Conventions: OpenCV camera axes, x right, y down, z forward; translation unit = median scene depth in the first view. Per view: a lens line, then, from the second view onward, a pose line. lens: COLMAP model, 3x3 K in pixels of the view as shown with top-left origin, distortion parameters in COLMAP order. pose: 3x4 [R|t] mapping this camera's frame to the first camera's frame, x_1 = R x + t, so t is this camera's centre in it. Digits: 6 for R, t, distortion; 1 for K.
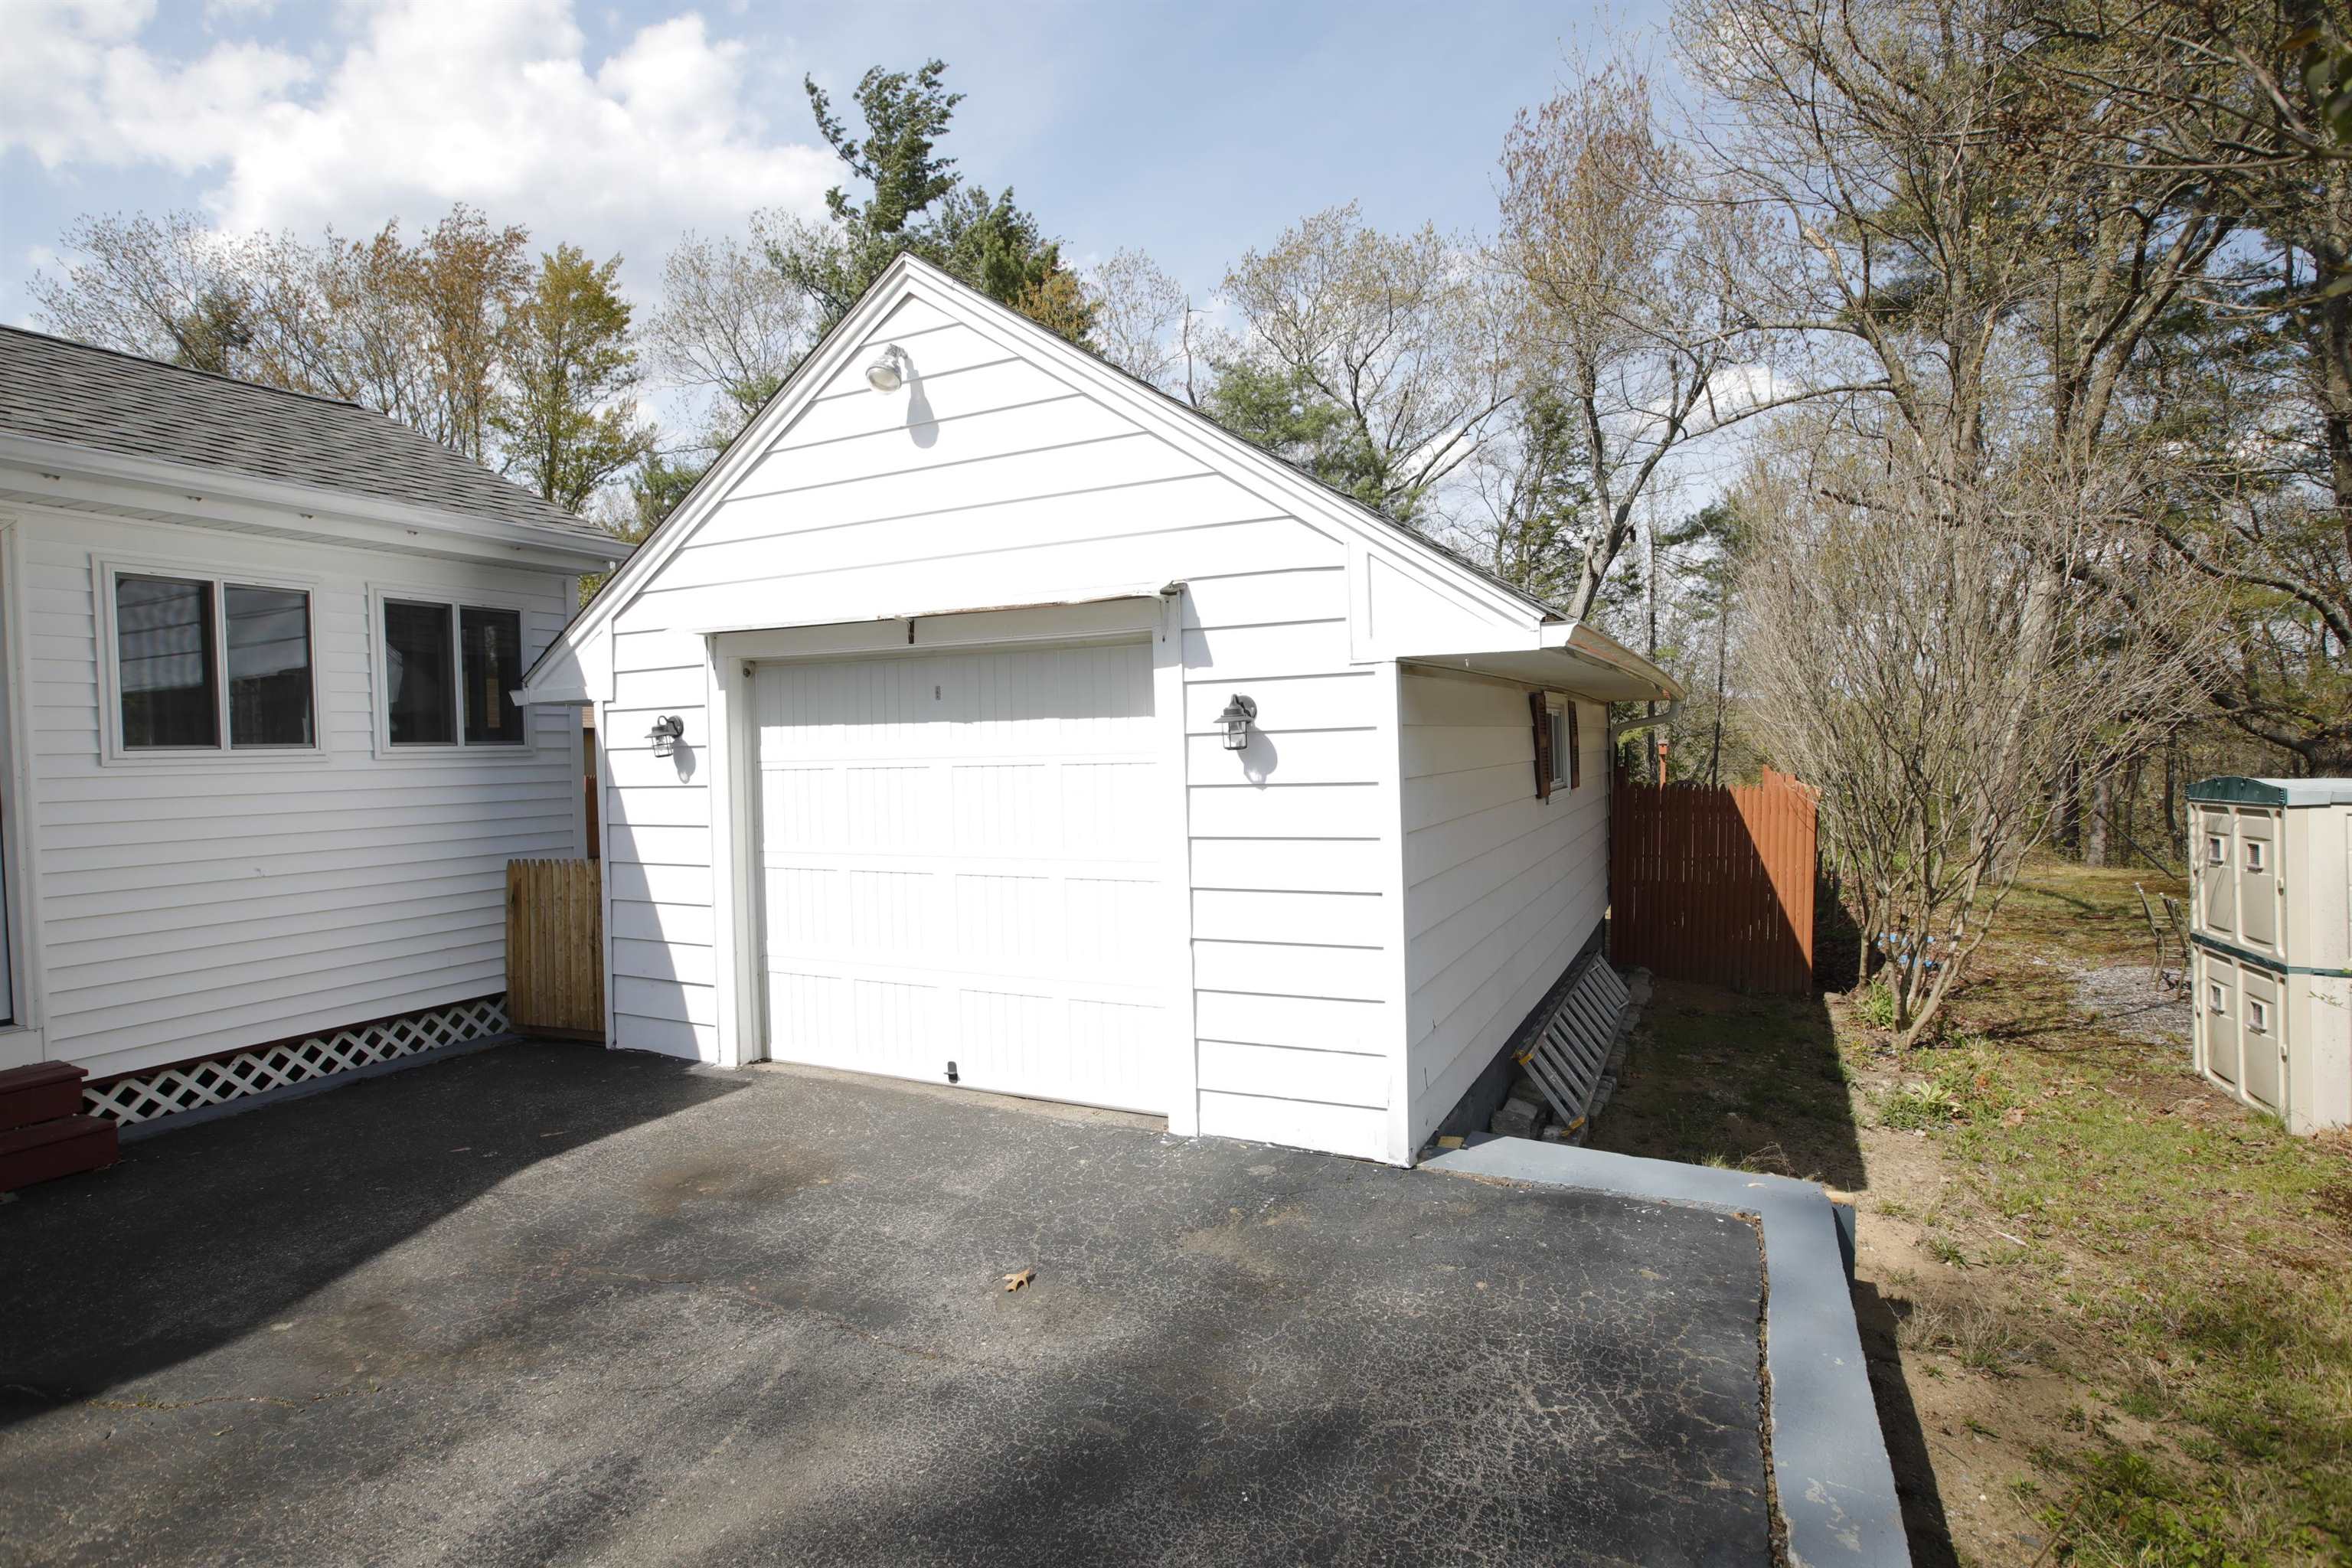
lens RADIAL K [[1132.4, 0, 1182.8], [0, 1132.4, 785.5], [0, 0, 1]] dist [-0.015061, 0.000078]
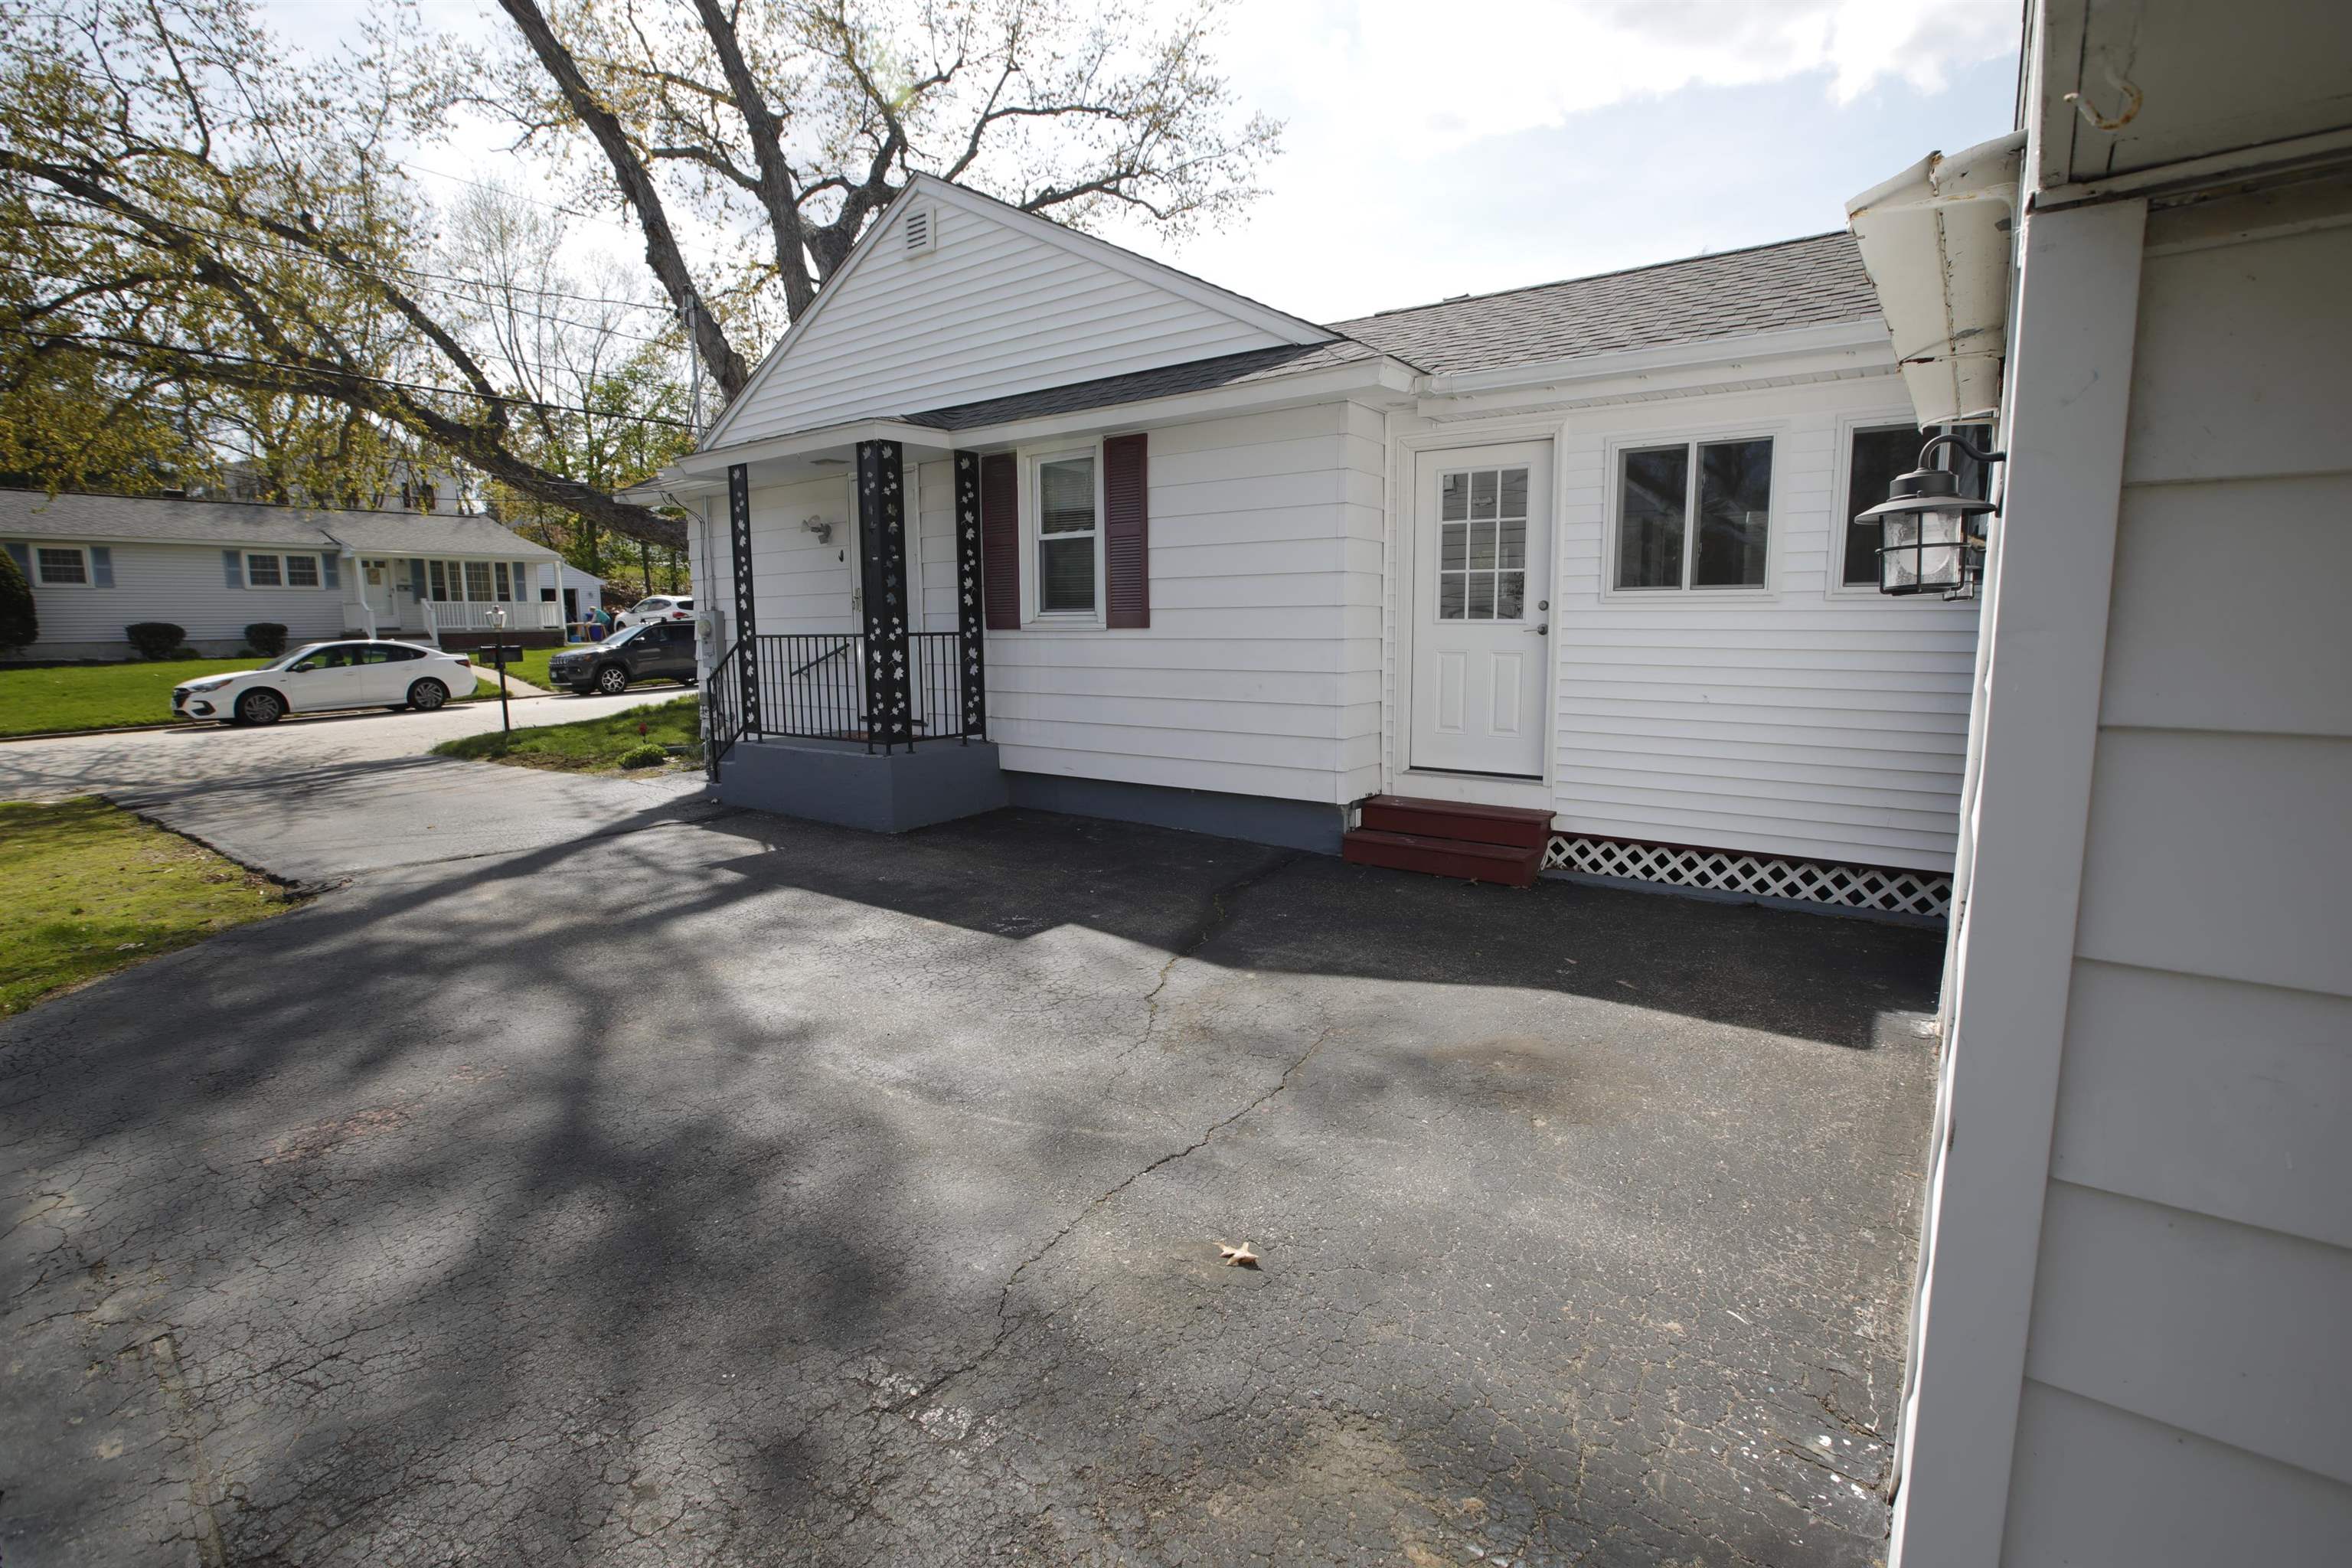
lens RADIAL K [[1082.6, 0, 1168.4], [0, 1082.6, 787.5], [0, 0, 1]] dist [-0.022709, 0.002290]
pose [[-0.201428, 0.180508, -0.962727, 0.363391], [-0.015424, 0.982166, 0.187380, -0.031401], [0.979382, 0.052592, -0.195052, 0.683344]]
